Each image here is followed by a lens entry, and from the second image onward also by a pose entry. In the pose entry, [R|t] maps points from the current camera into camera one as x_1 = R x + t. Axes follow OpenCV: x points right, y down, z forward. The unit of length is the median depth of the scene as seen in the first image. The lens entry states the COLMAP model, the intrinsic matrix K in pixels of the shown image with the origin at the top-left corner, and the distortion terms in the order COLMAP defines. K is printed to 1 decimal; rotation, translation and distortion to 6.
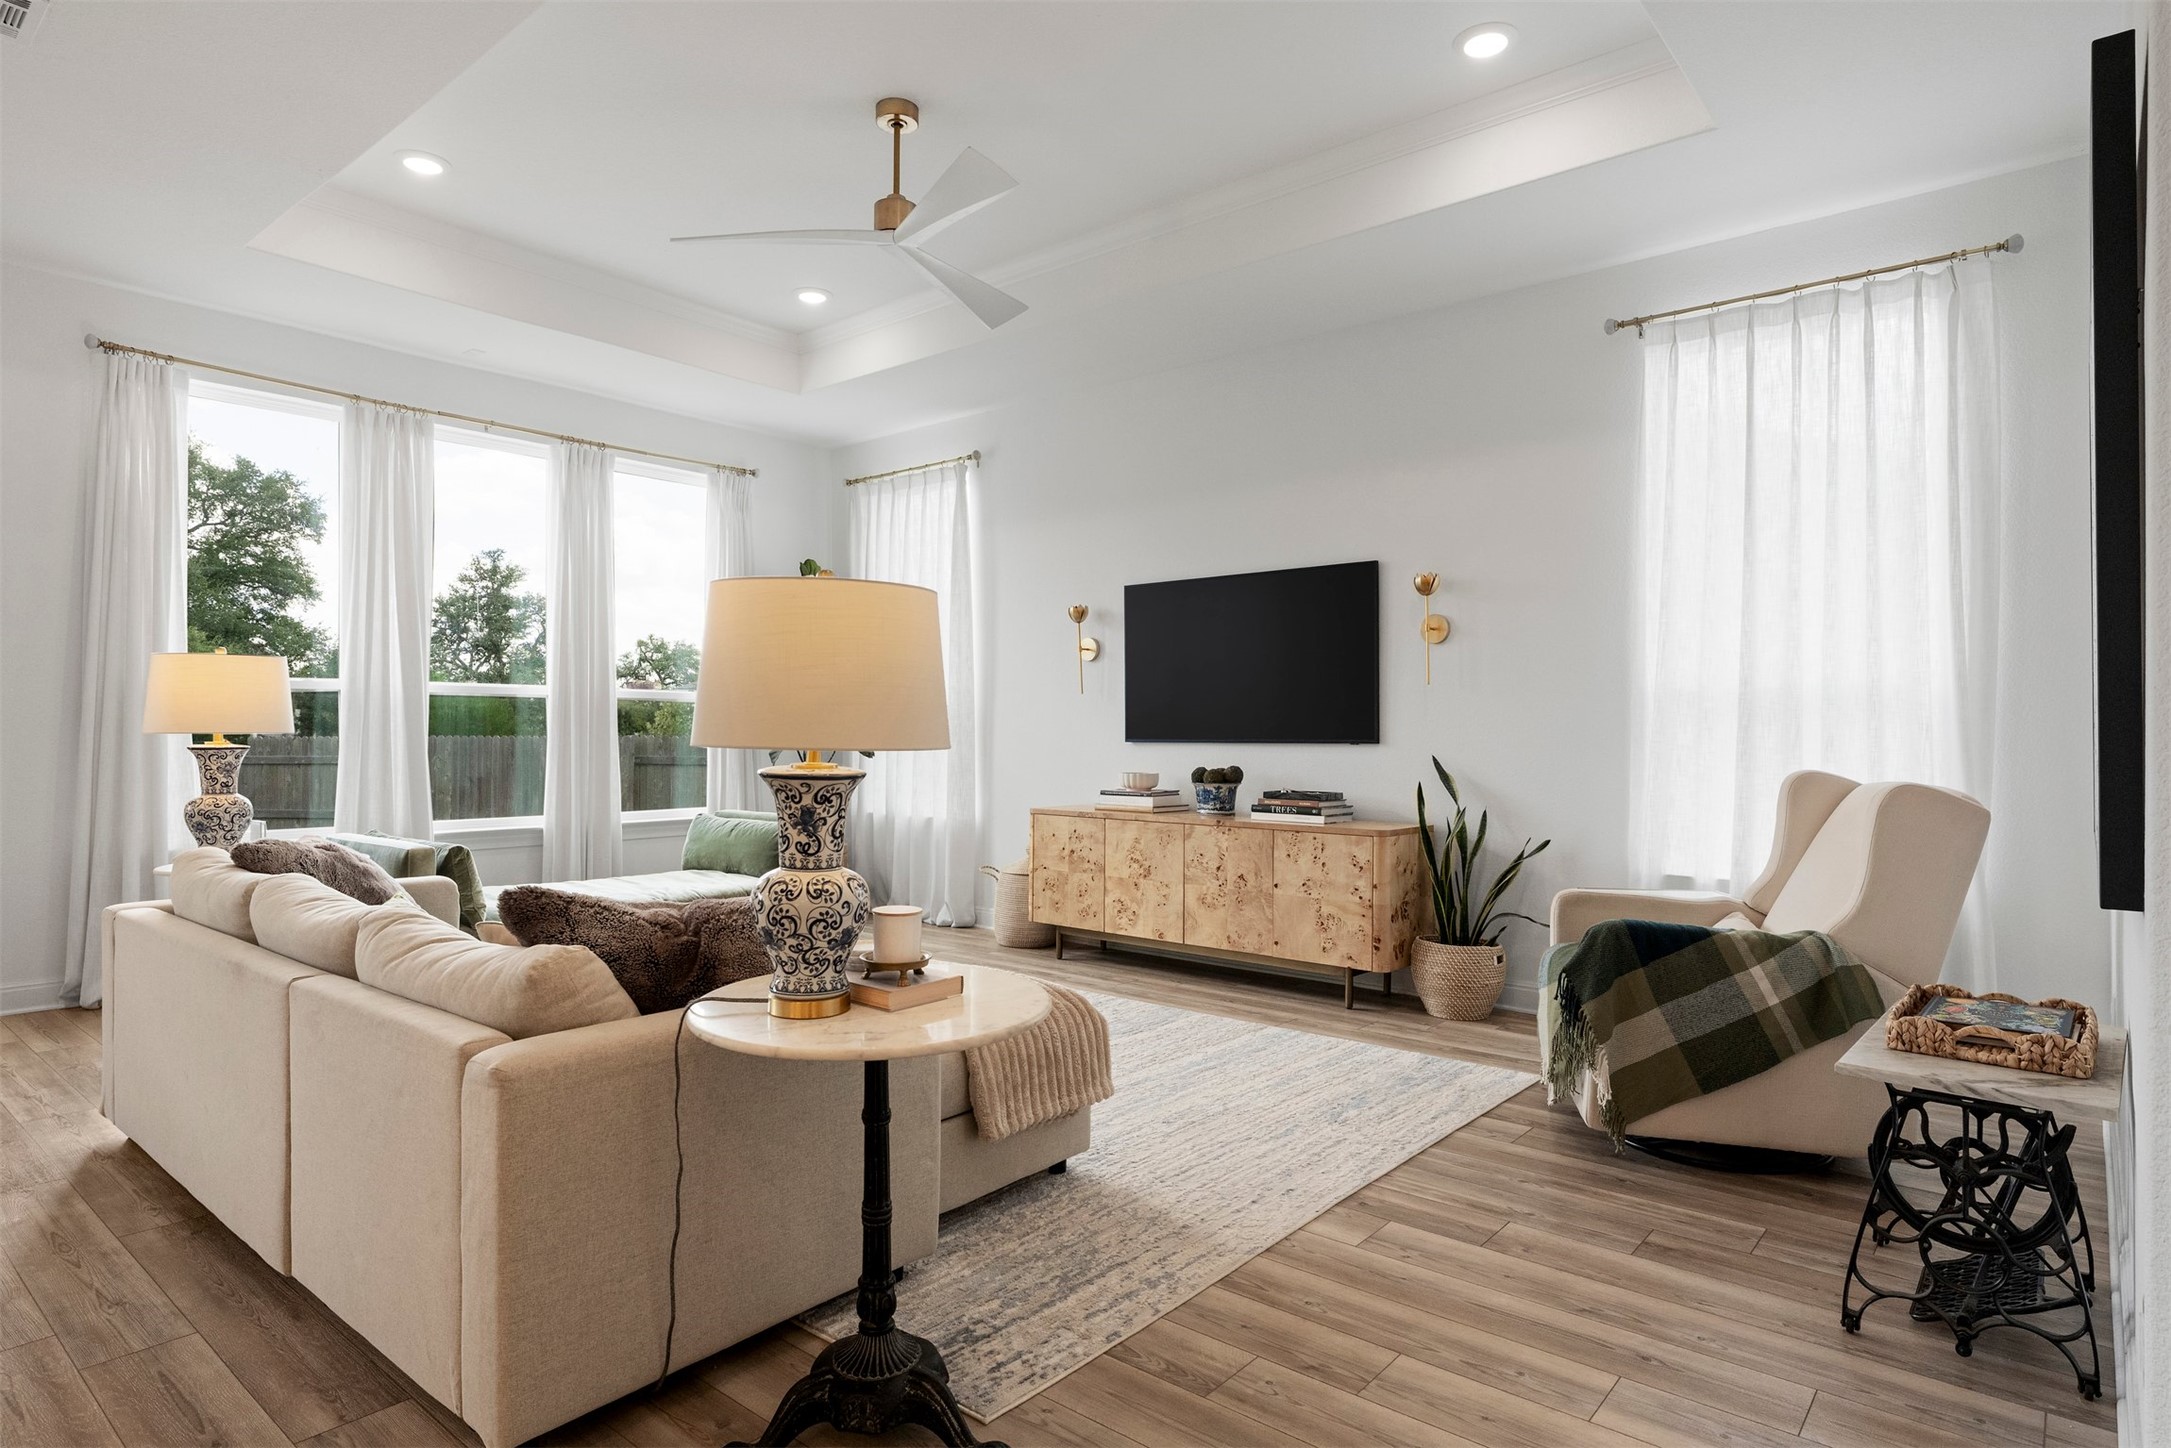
lens RADIAL K [[1206.7, 0, 1085.5], [0, 1206.7, 724.0], [0, 0, 1]] dist [0.003491, 0.000920]
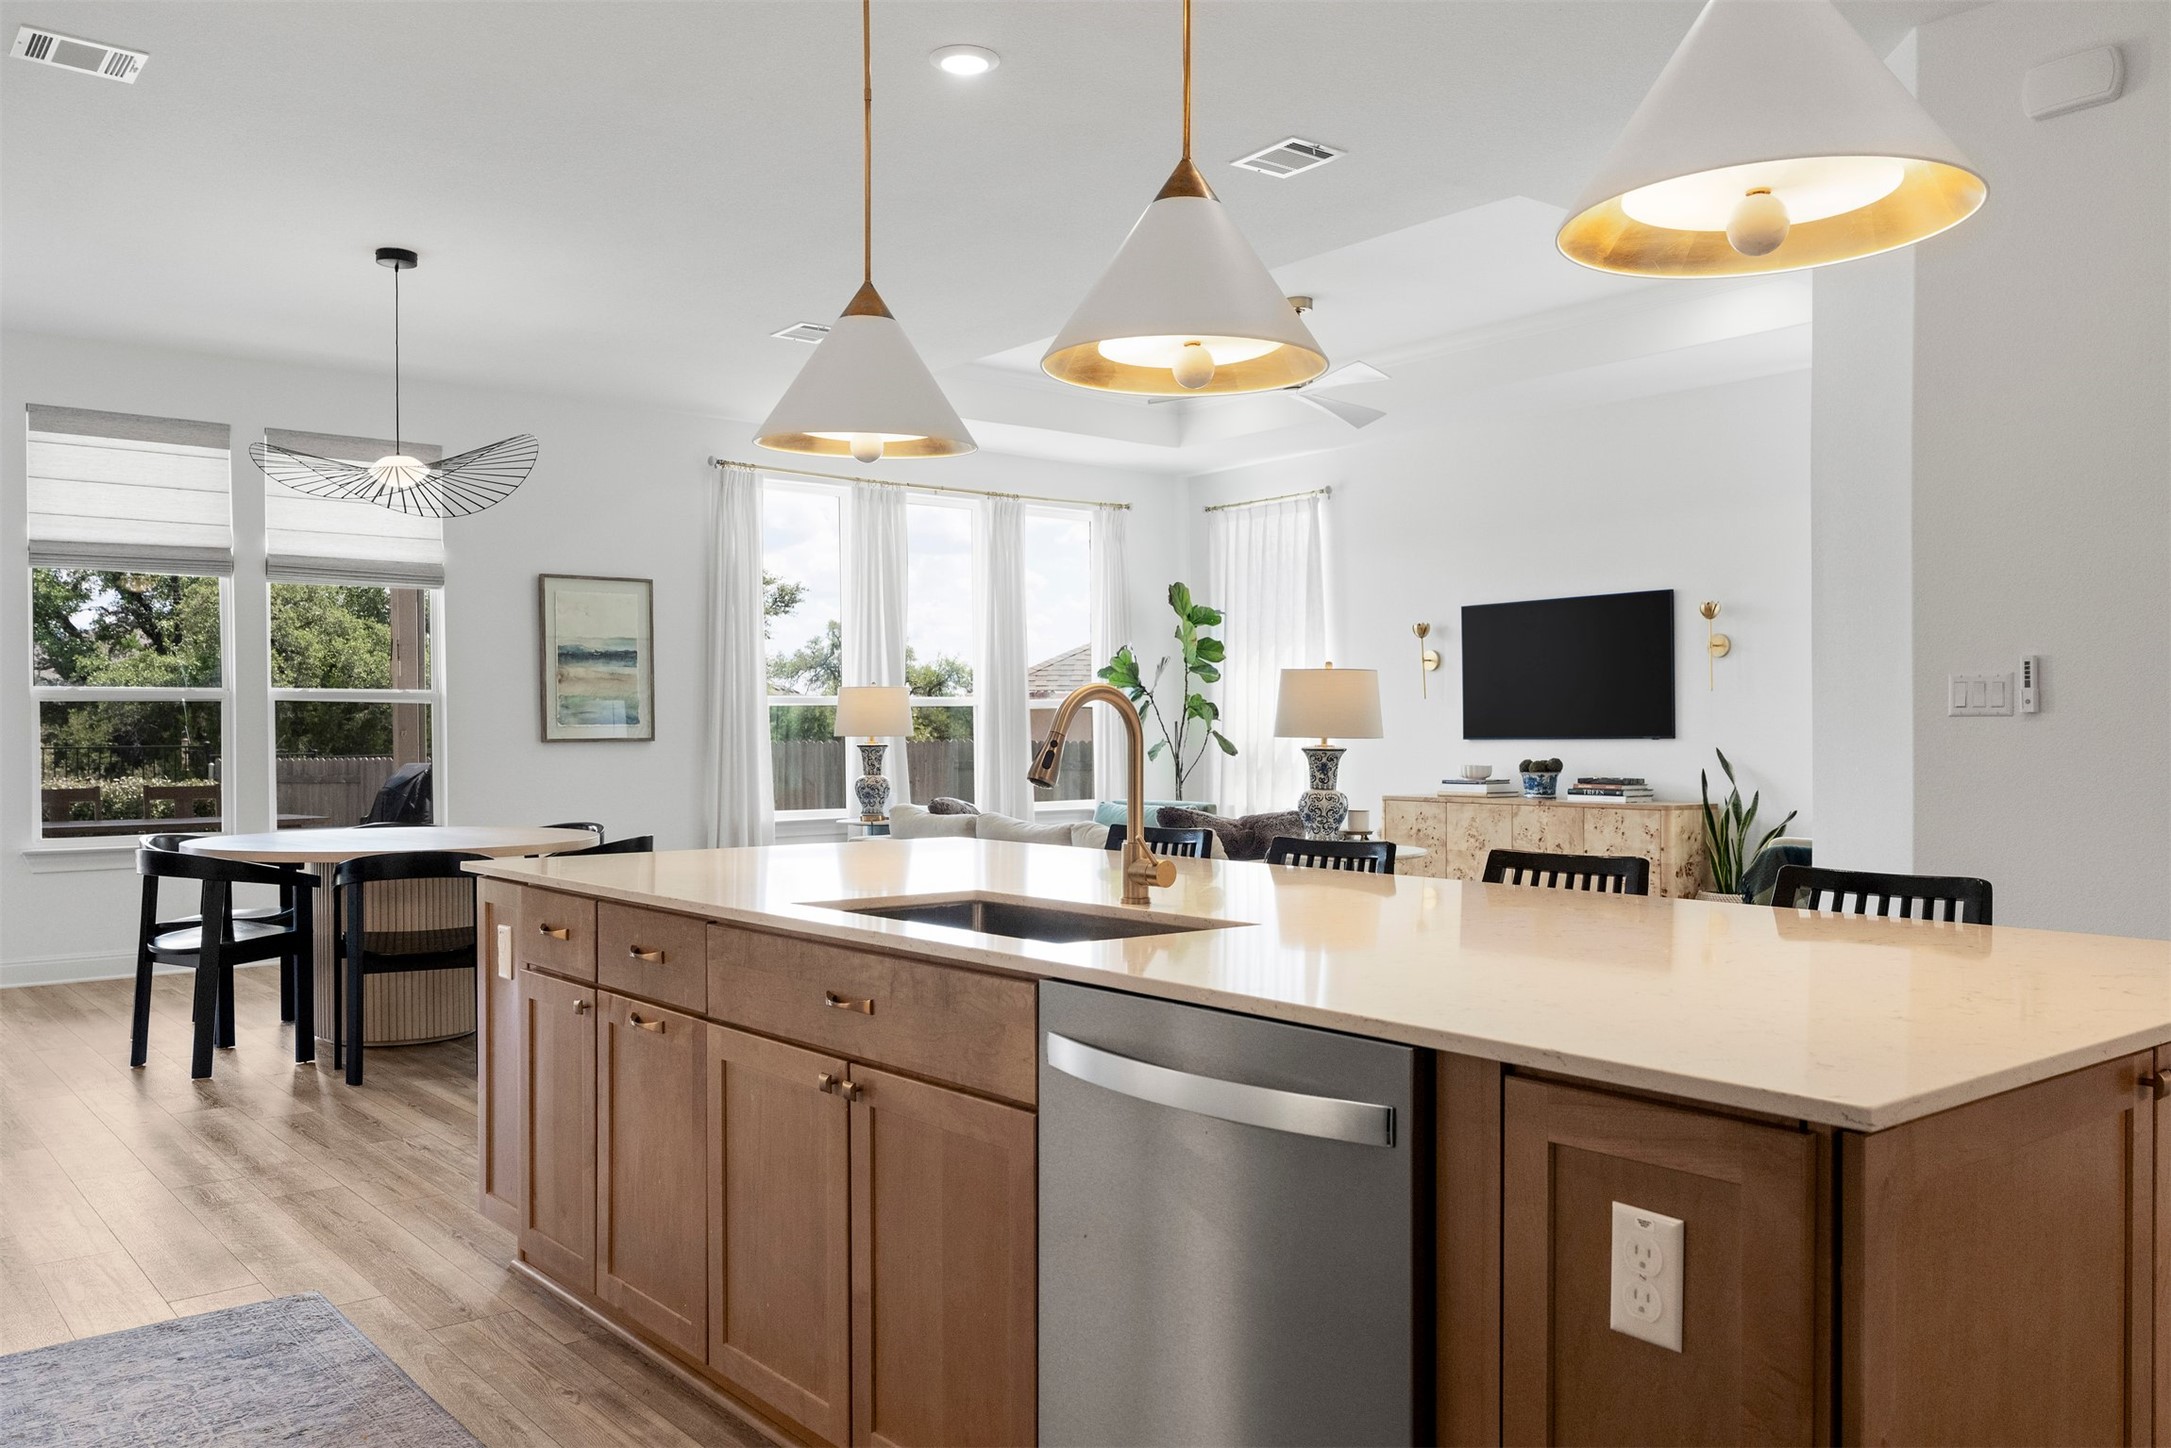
lens RADIAL K [[1697.2, 0, 1092.0], [0, 1697.2, 755.9], [0, 0, 1]] dist [0.003700, 0.000581]
pose [[0.983077, -0.007122, -0.183055, -0.022199], [0.010605, 0.999781, 0.018060, -0.003224], [0.182886, -0.019696, 0.982937, -0.769226]]
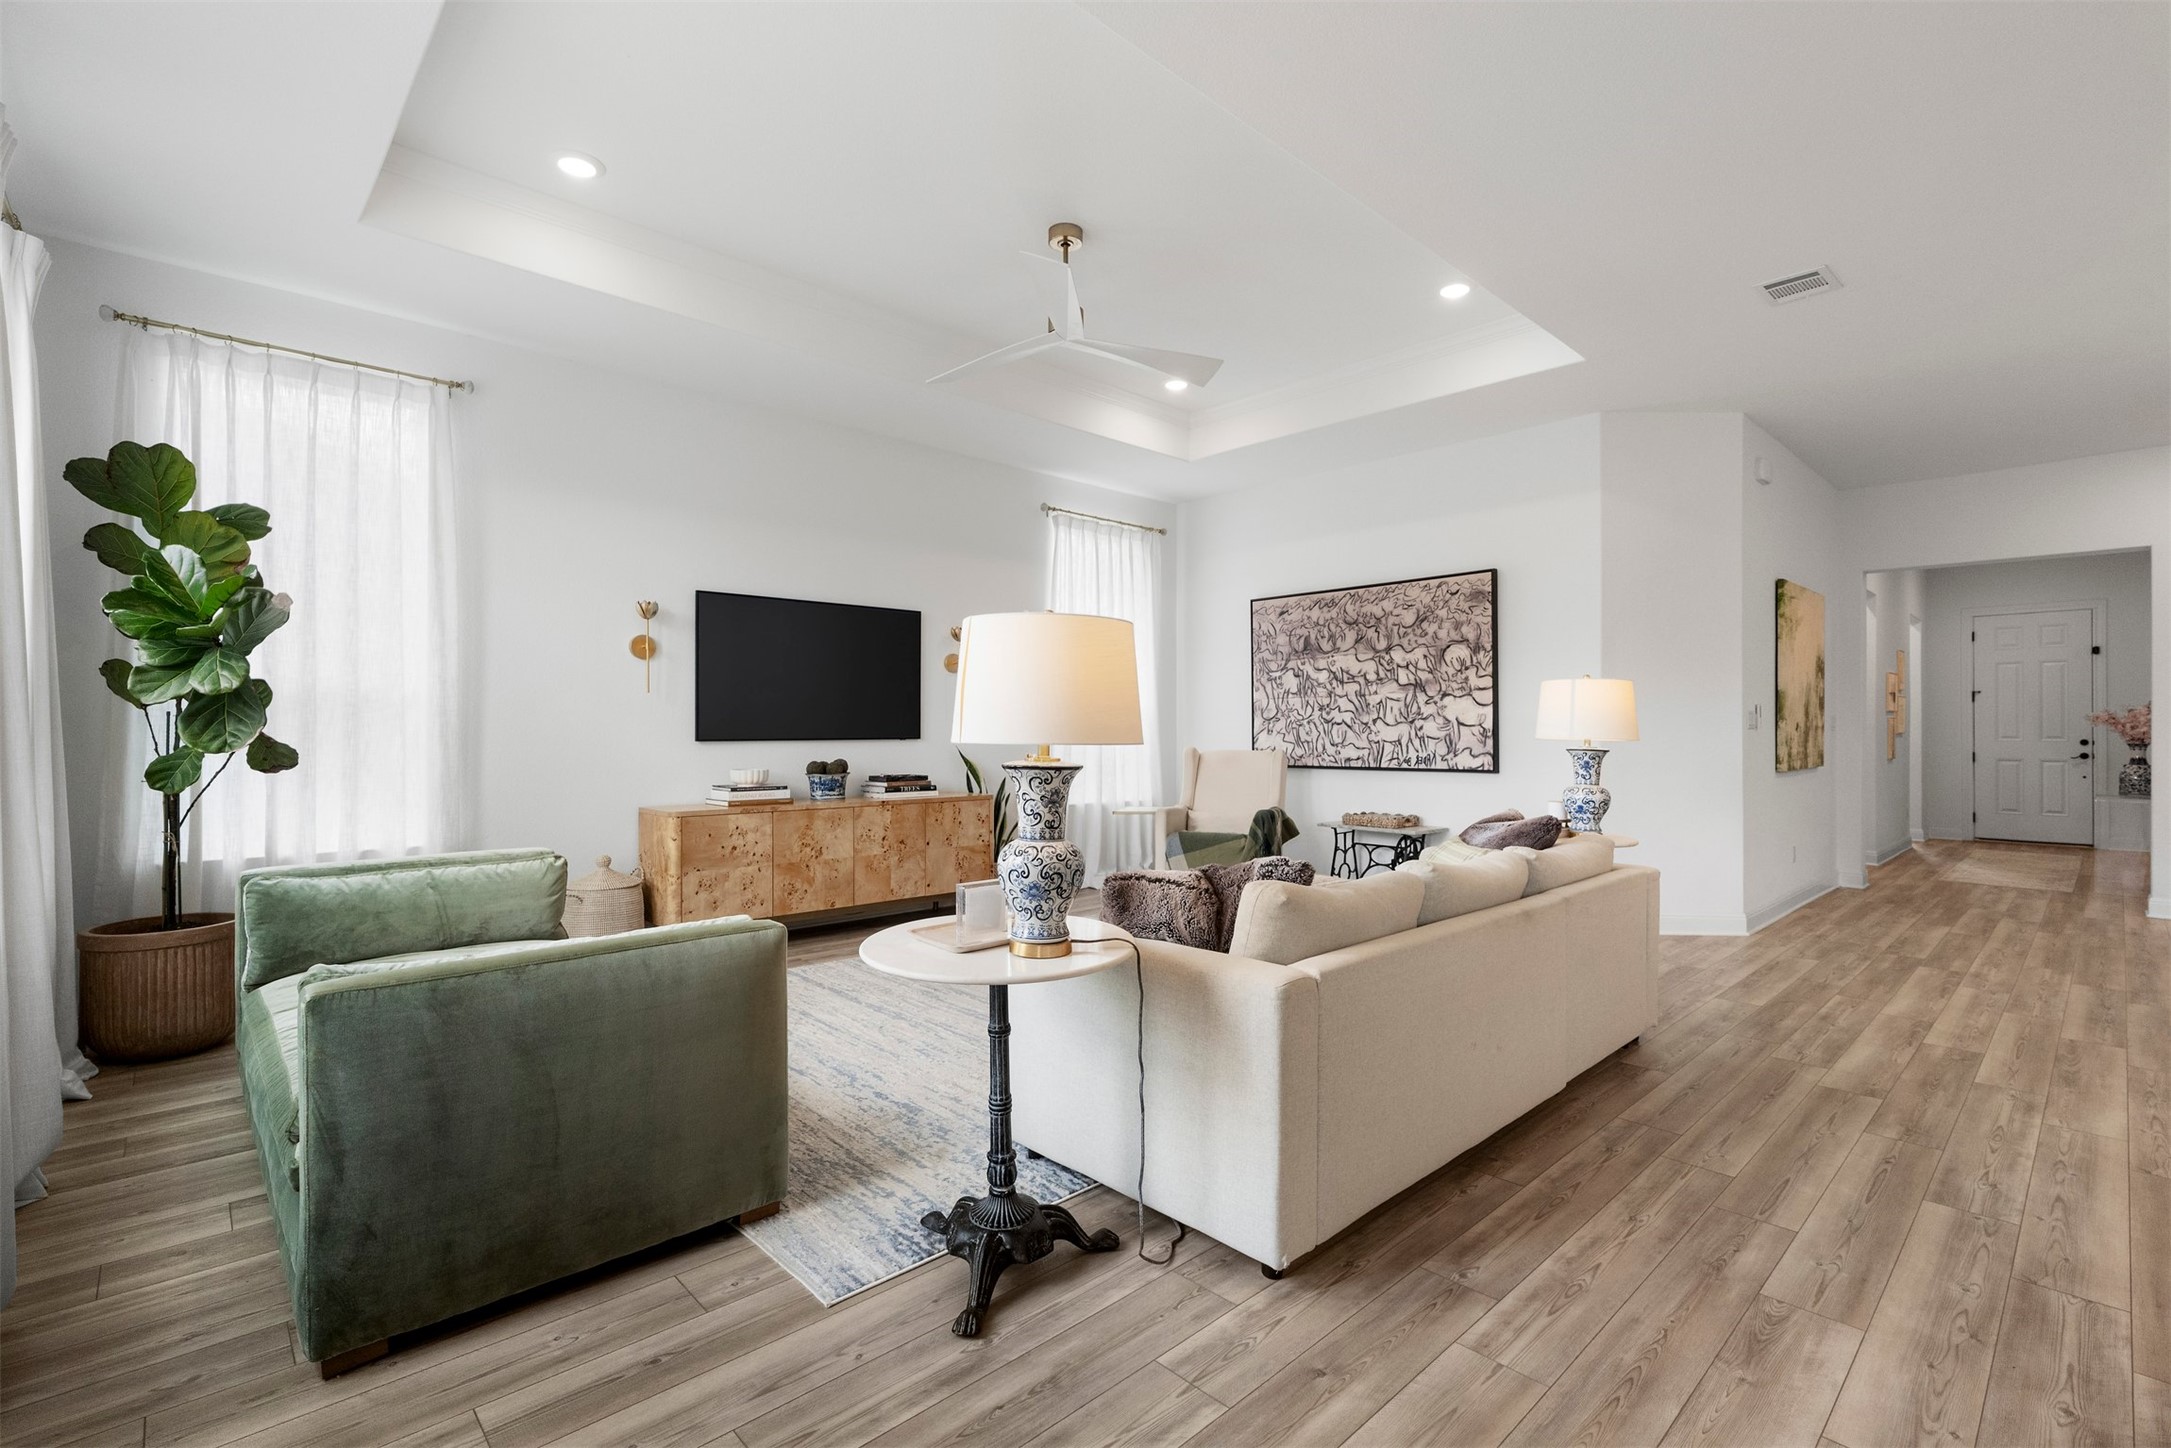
lens RADIAL K [[984.7, 0, 1086.2], [0, 984.7, 737.2], [0, 0, 1]] dist [-0.050584, 0.000223]
pose [[0.108213, -0.005180, 0.994114, -0.849173], [0.001581, 0.999986, 0.005038, 0.007989], [-0.994126, 0.001026, 0.108220, 0.647956]]
